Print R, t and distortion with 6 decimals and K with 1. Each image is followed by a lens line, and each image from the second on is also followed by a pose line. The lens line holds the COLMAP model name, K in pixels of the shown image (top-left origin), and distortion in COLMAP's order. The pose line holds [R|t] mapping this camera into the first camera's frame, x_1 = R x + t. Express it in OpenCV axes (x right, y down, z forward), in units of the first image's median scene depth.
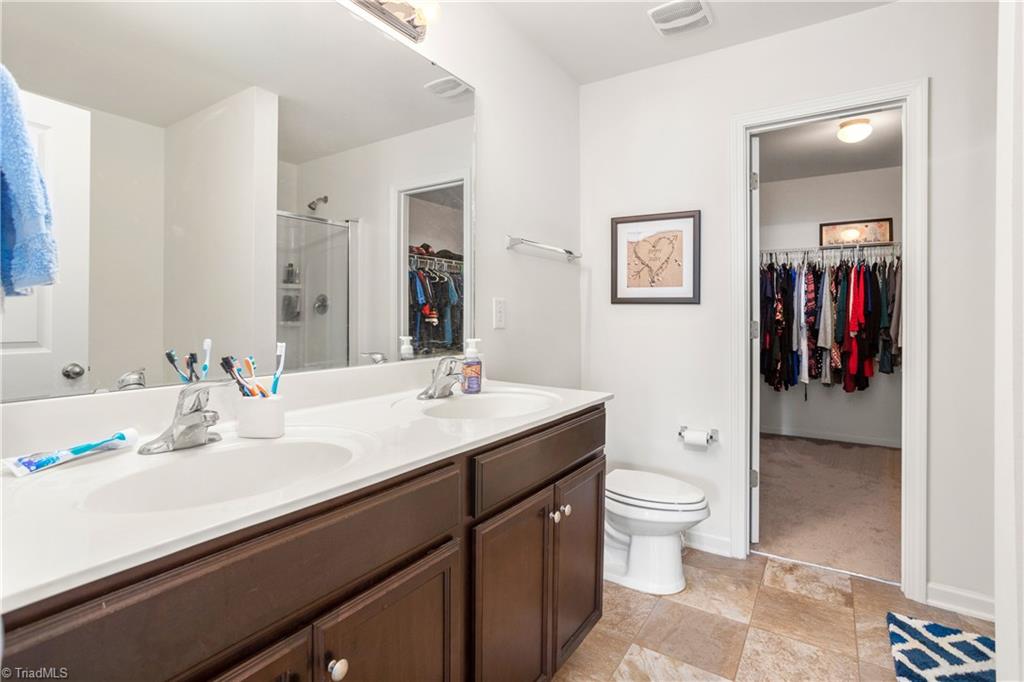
lens RADIAL K [[526.0, 0, 515.1], [0, 526.0, 313.4], [0, 0, 1]] dist [0.000797, 0.000302]
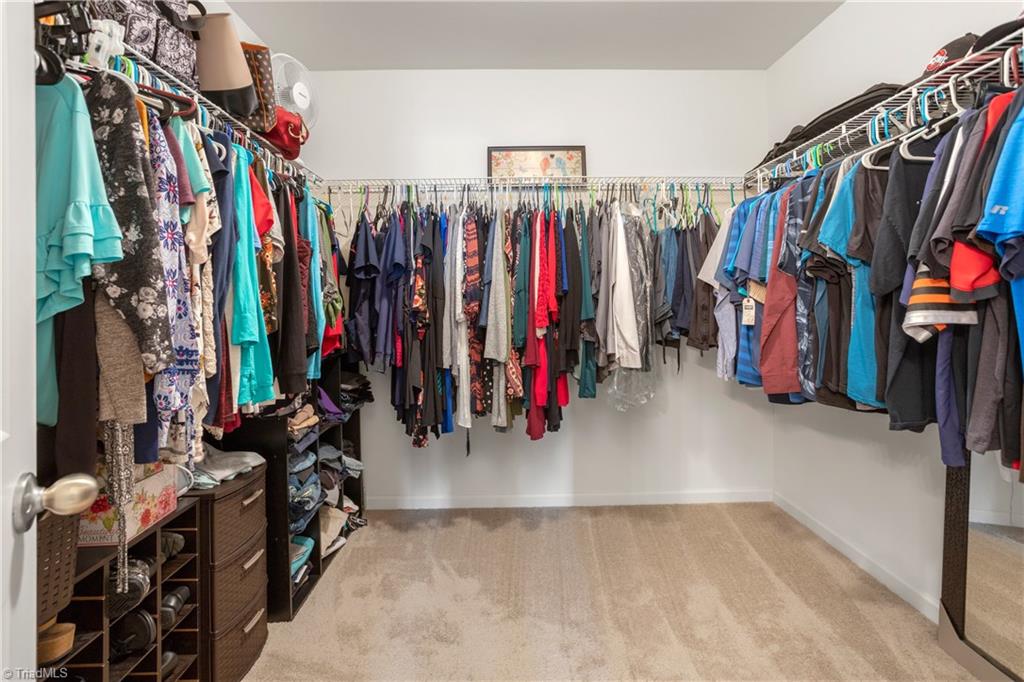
lens RADIAL K [[526.0, 0, 515.1], [0, 526.0, 313.4], [0, 0, 1]] dist [0.000797, 0.000302]
pose [[0.844474, -0.026031, 0.534963, 0.199586], [0.011589, 0.999472, 0.030340, 0.001305], [-0.535471, -0.019422, 0.844330, 0.336781]]
